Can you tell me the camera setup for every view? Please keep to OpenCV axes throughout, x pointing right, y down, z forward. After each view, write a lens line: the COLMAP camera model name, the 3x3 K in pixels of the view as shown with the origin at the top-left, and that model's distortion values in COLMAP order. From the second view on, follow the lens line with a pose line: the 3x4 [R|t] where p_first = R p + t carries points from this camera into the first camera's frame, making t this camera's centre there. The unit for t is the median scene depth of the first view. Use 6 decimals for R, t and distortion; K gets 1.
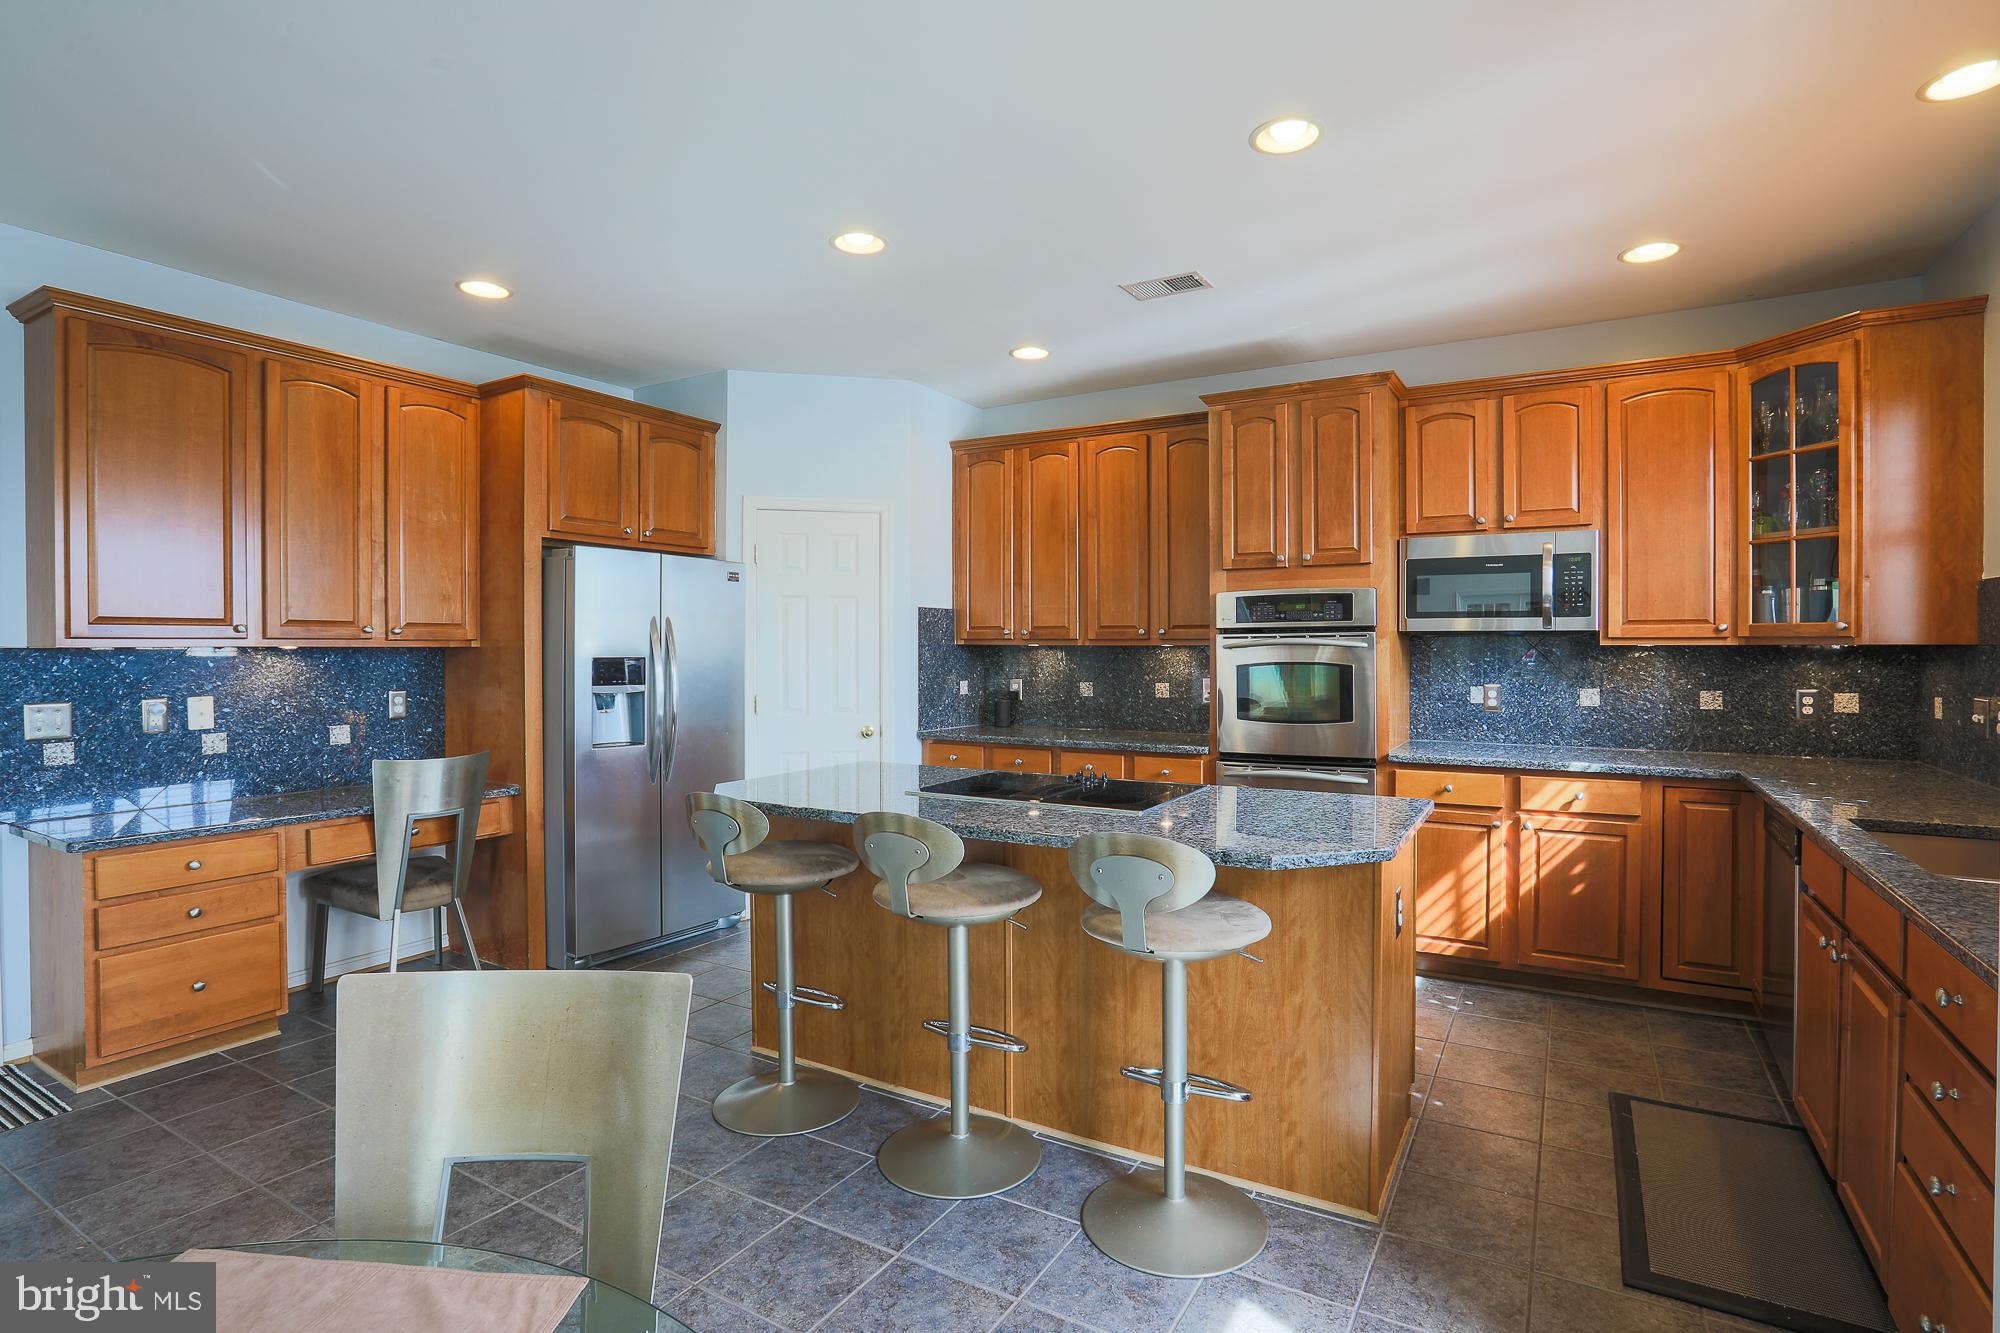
lens RADIAL K [[974.2, 0, 1007.5], [0, 974.2, 659.7], [0, 0, 1]] dist [-0.063830, 0.027026]
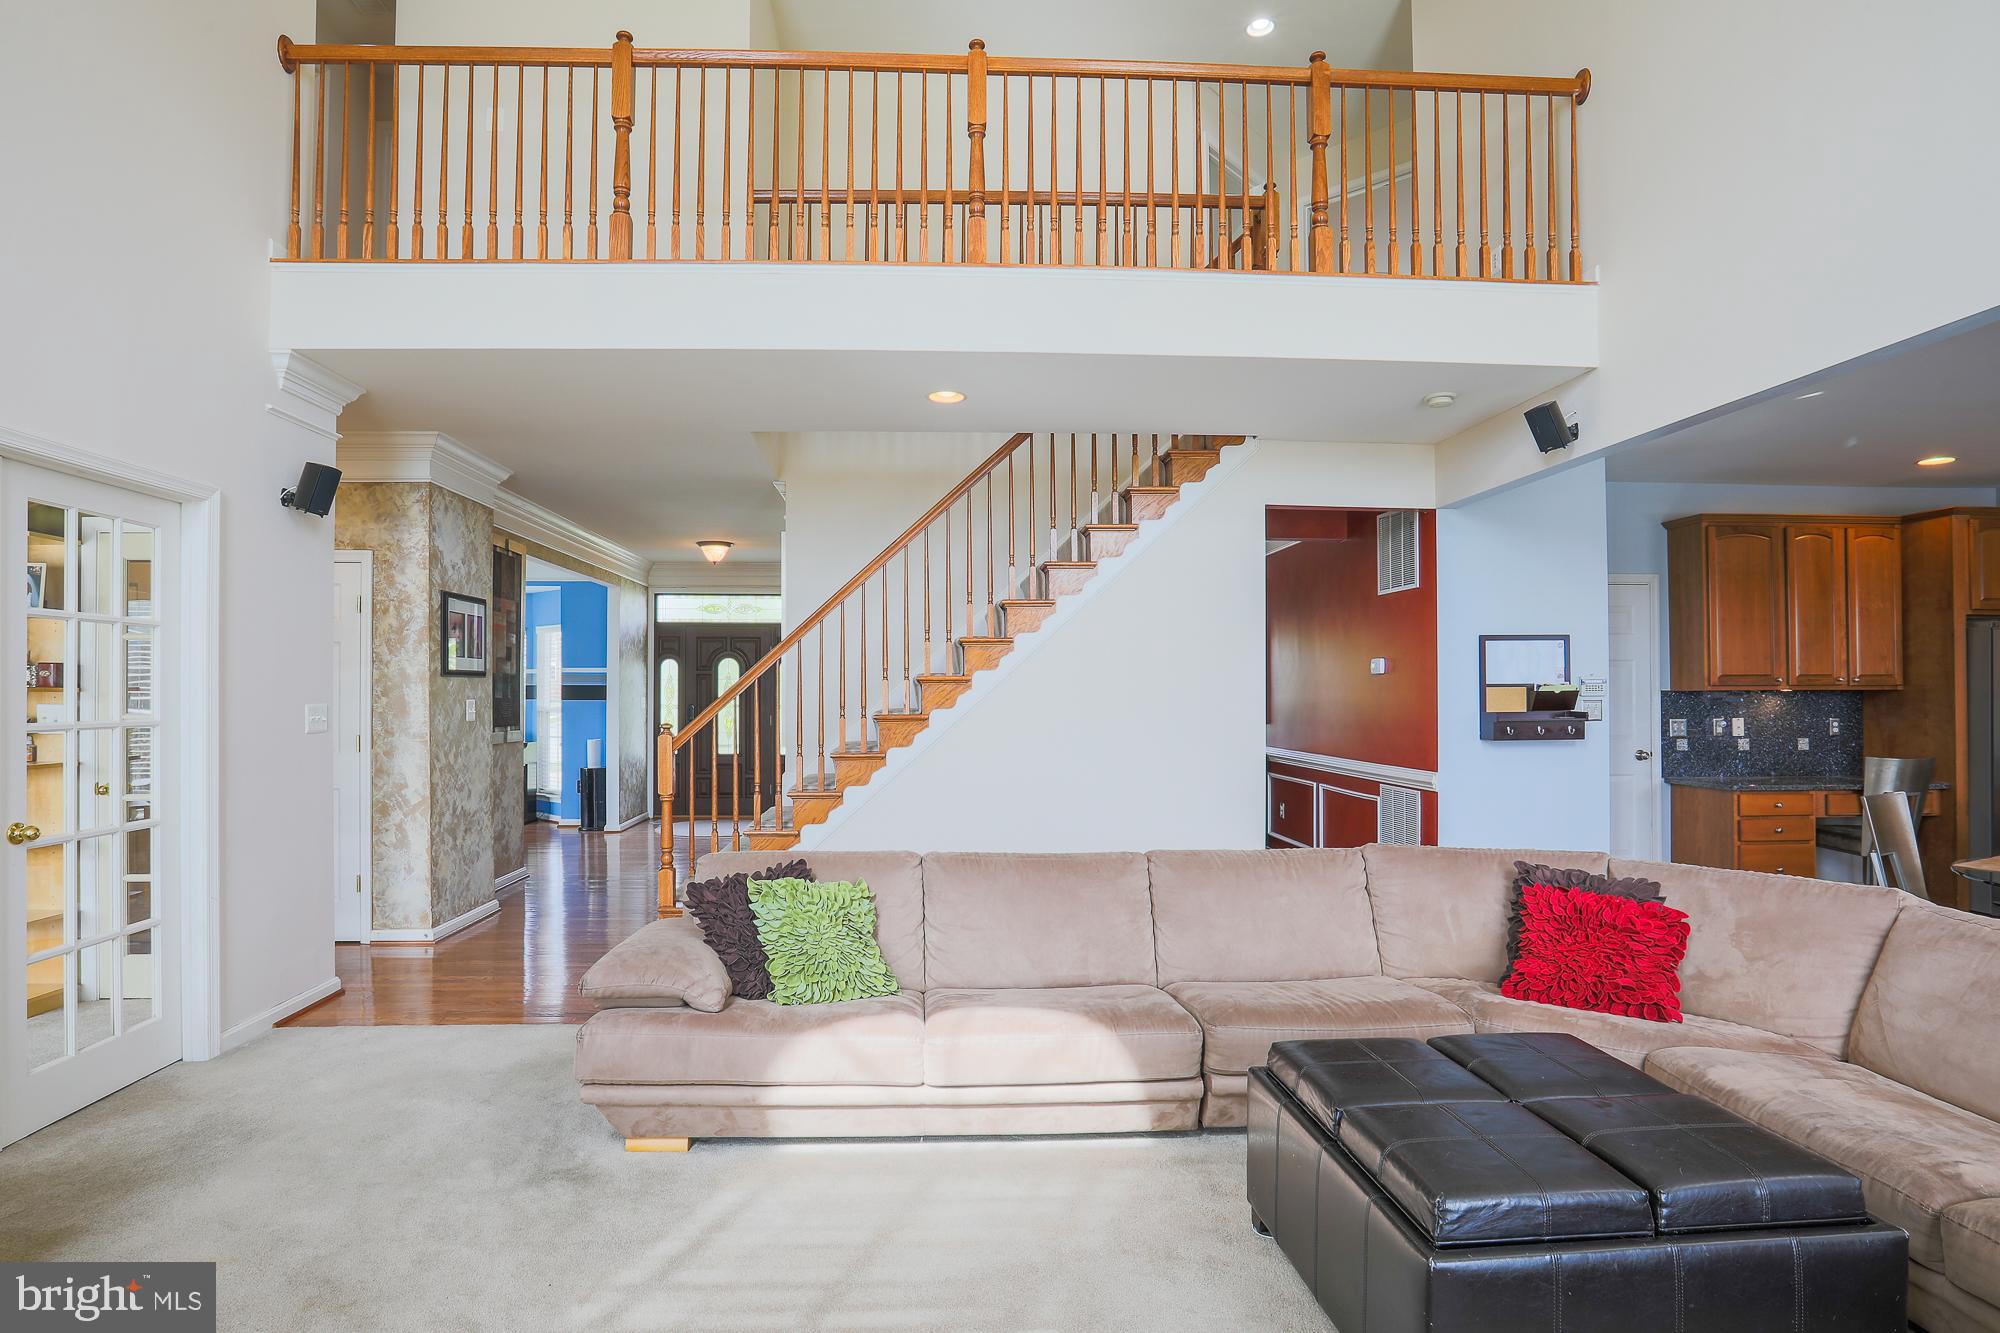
lens RADIAL K [[1025.8, 0, 964.7], [0, 1025.8, 675.4], [0, 0, 1]] dist [-0.091030, 0.037764]
pose [[0.550054, -0.017772, -0.834940, -0.091363], [-0.009434, 0.999578, -0.027491, 0.021061], [0.835076, 0.022998, 0.549654, -1.101611]]
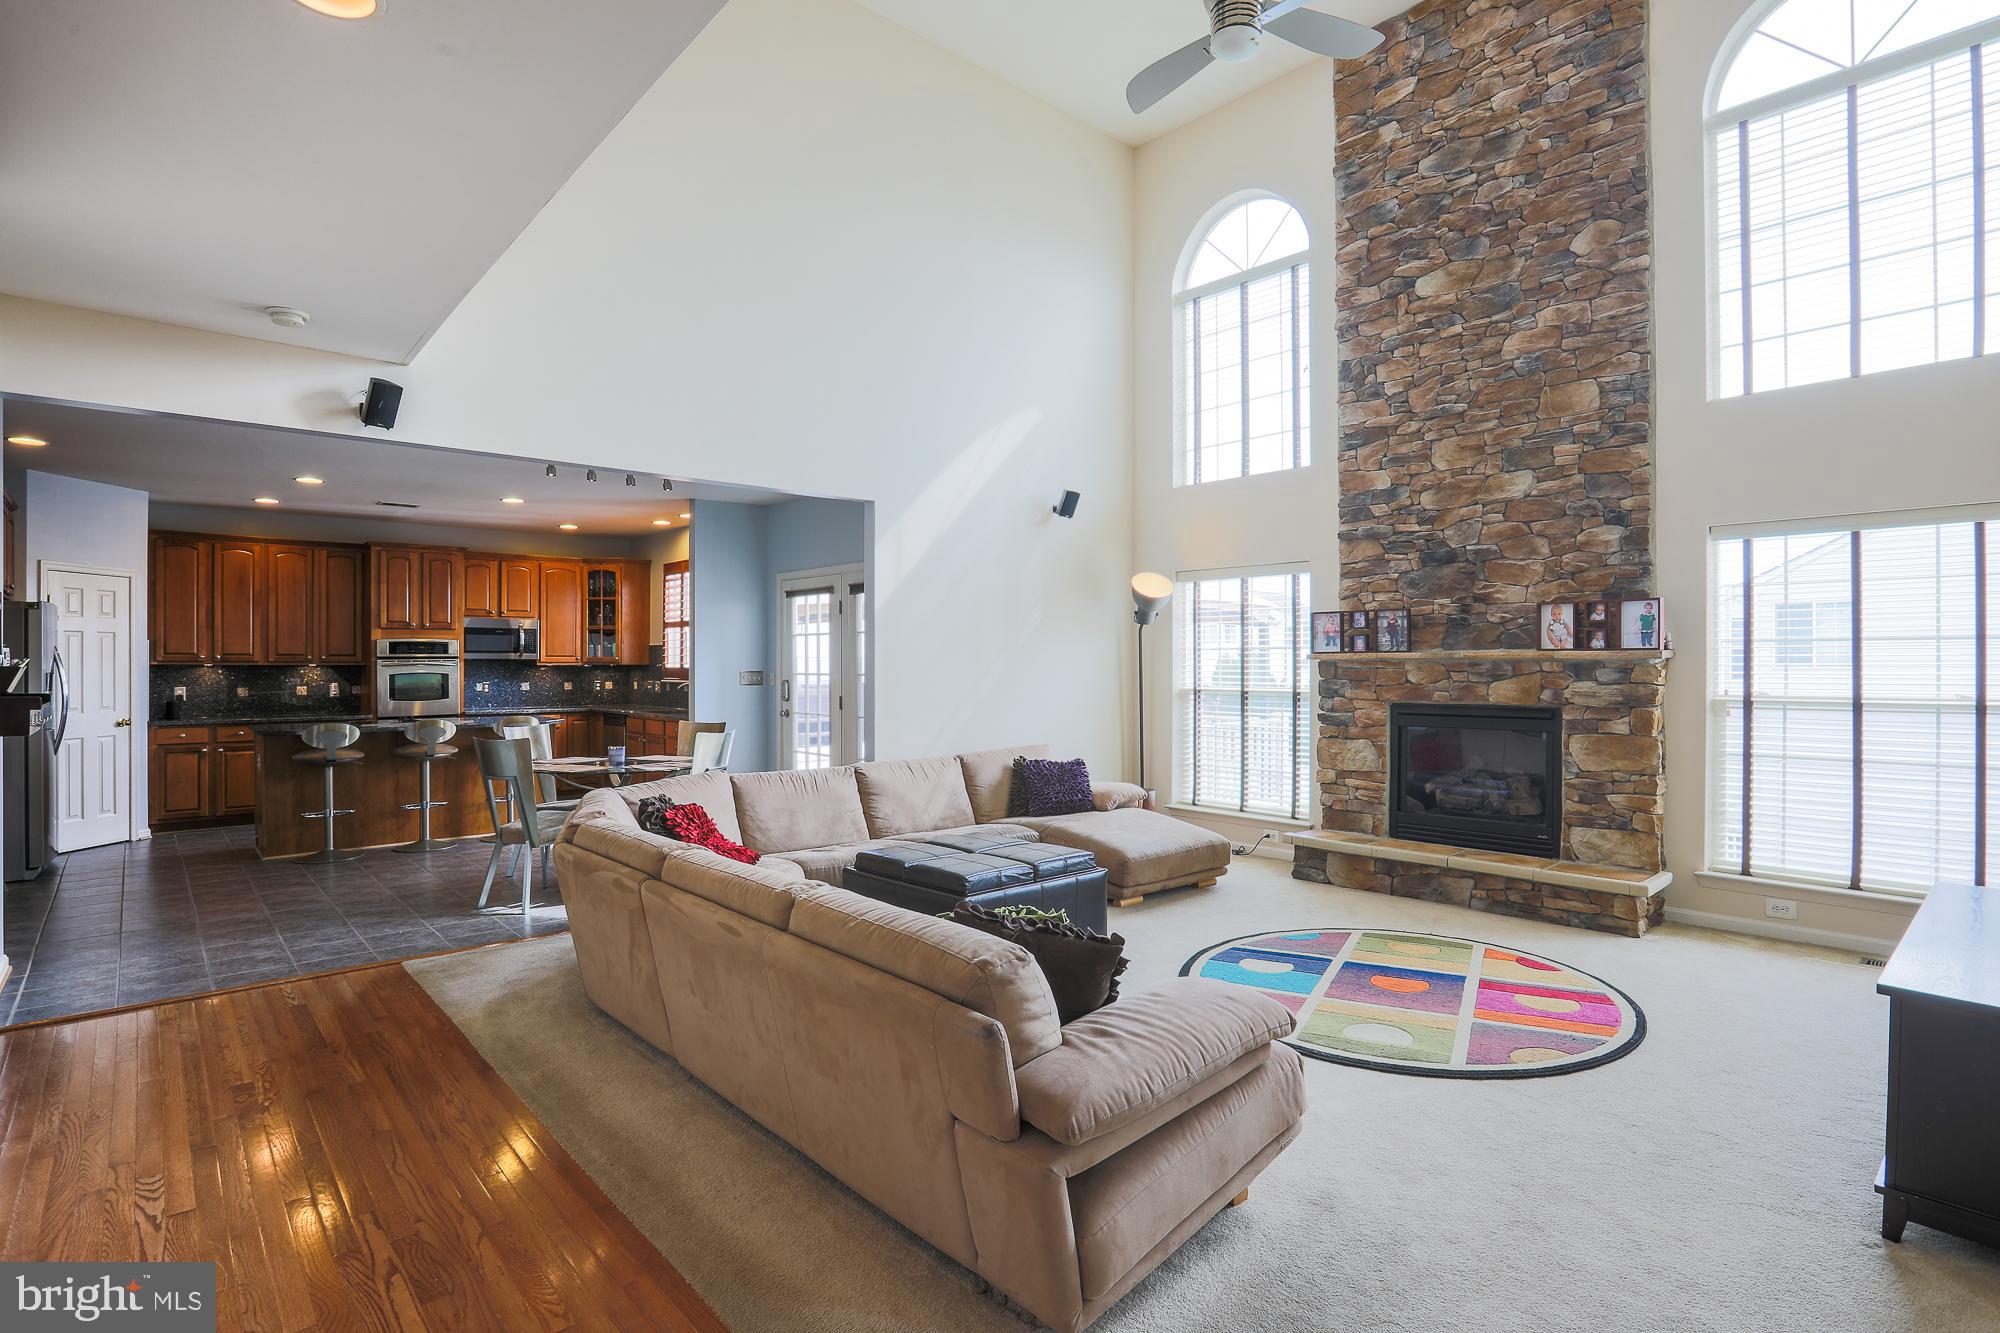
lens RADIAL K [[995.2, 0, 1021.0], [0, 995.2, 656.2], [0, 0, 1]] dist [-0.066375, 0.031807]
pose [[0.284594, 0.008284, 0.958612, -1.451087], [0.013921, 0.999822, -0.012773, 0.012458], [-0.958547, 0.016980, 0.284427, -0.937638]]
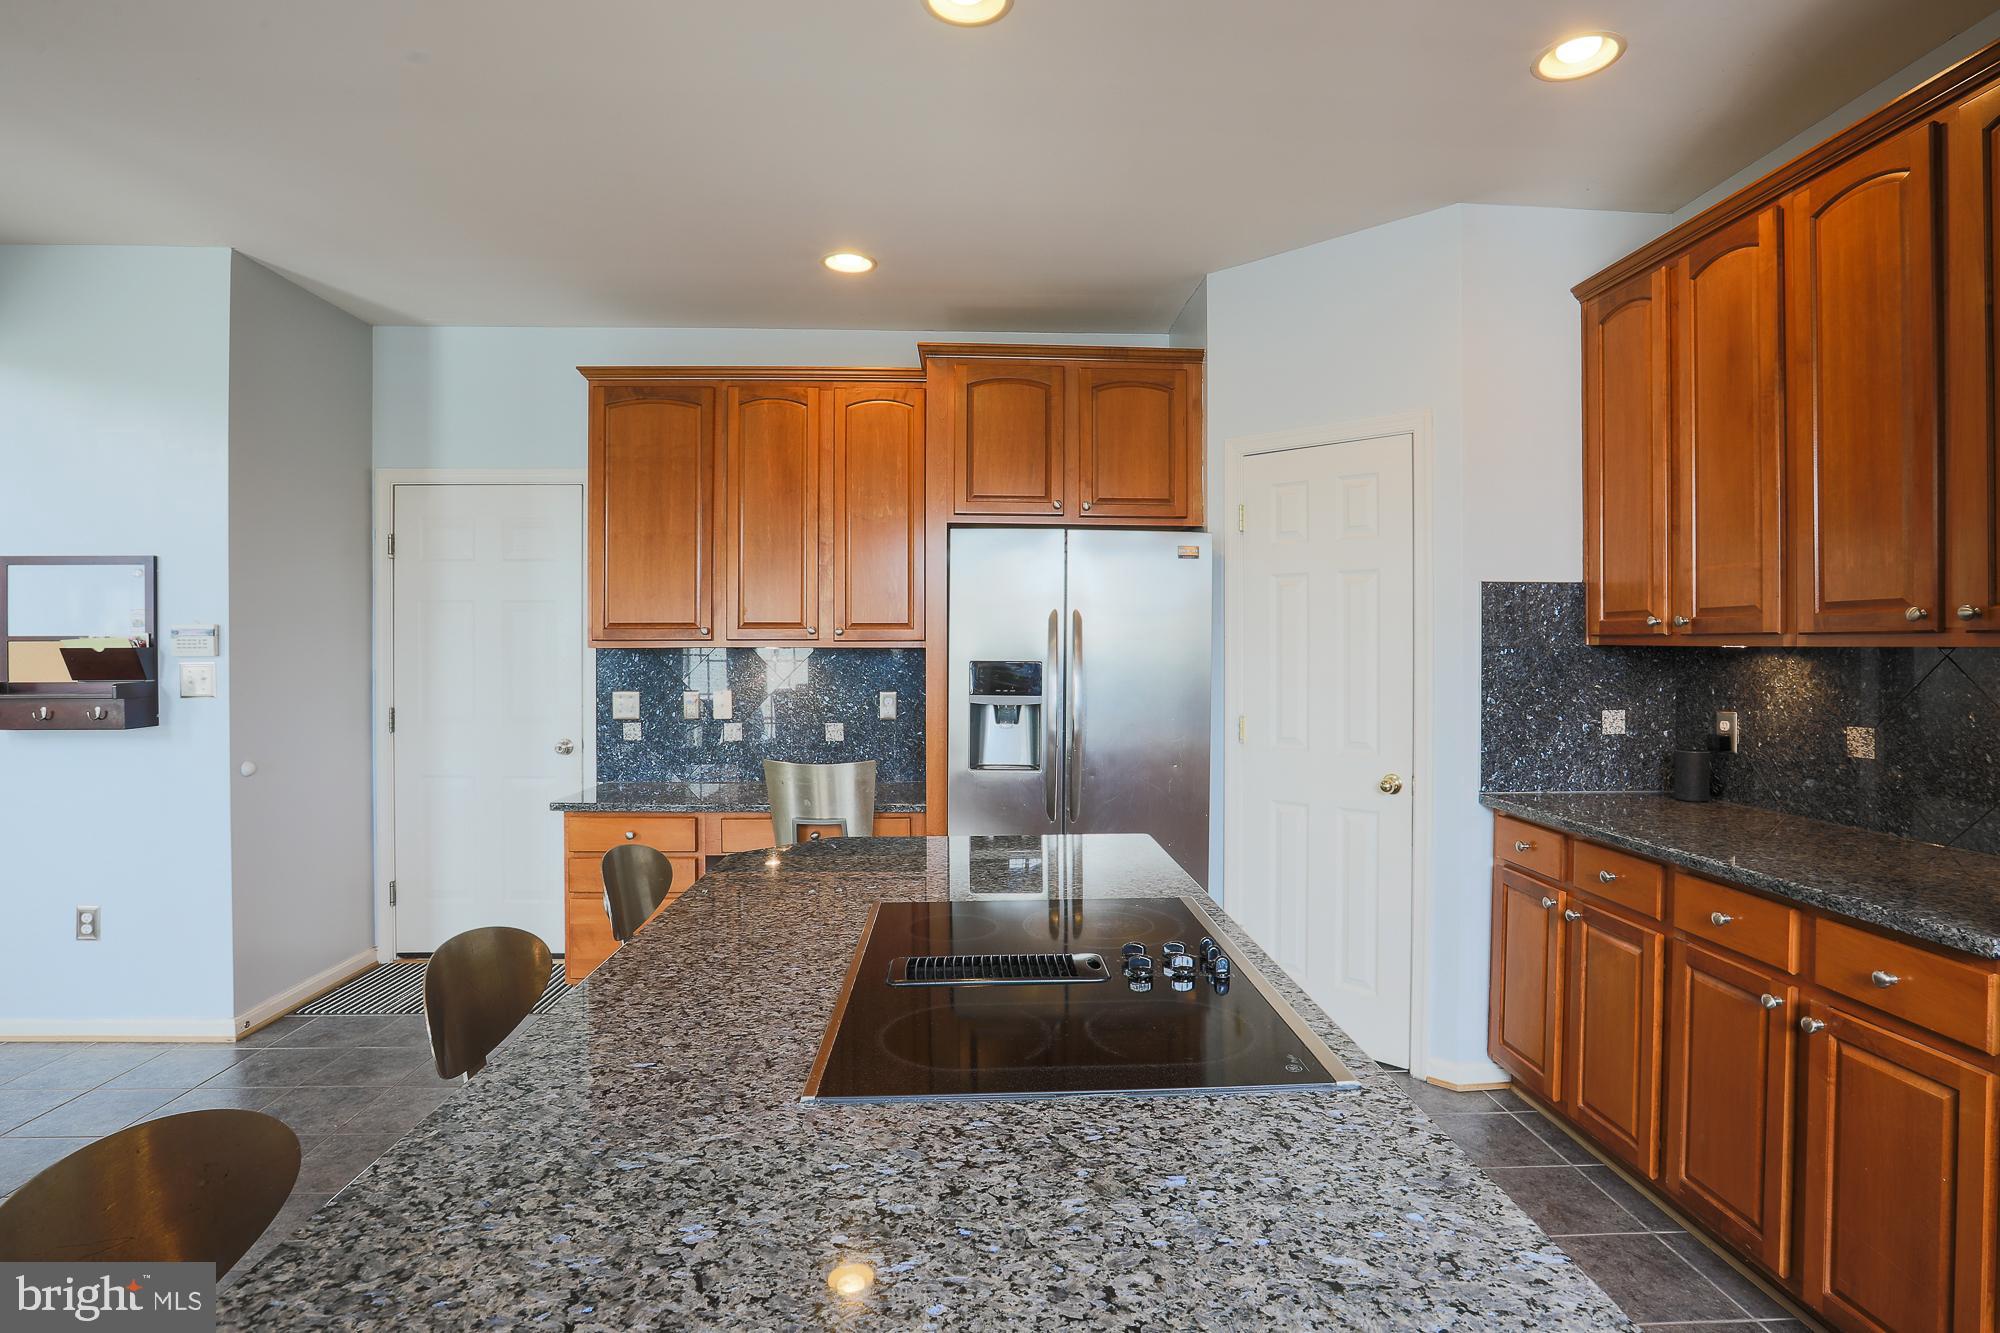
lens RADIAL K [[995.2, 0, 1021.0], [0, 995.2, 656.2], [0, 0, 1]] dist [-0.066375, 0.031807]
pose [[0.558033, 0.006874, -0.829790, 0.310677], [-0.013138, 0.999914, -0.000551, -0.006347], [0.829715, 0.011209, 0.558075, 0.551030]]
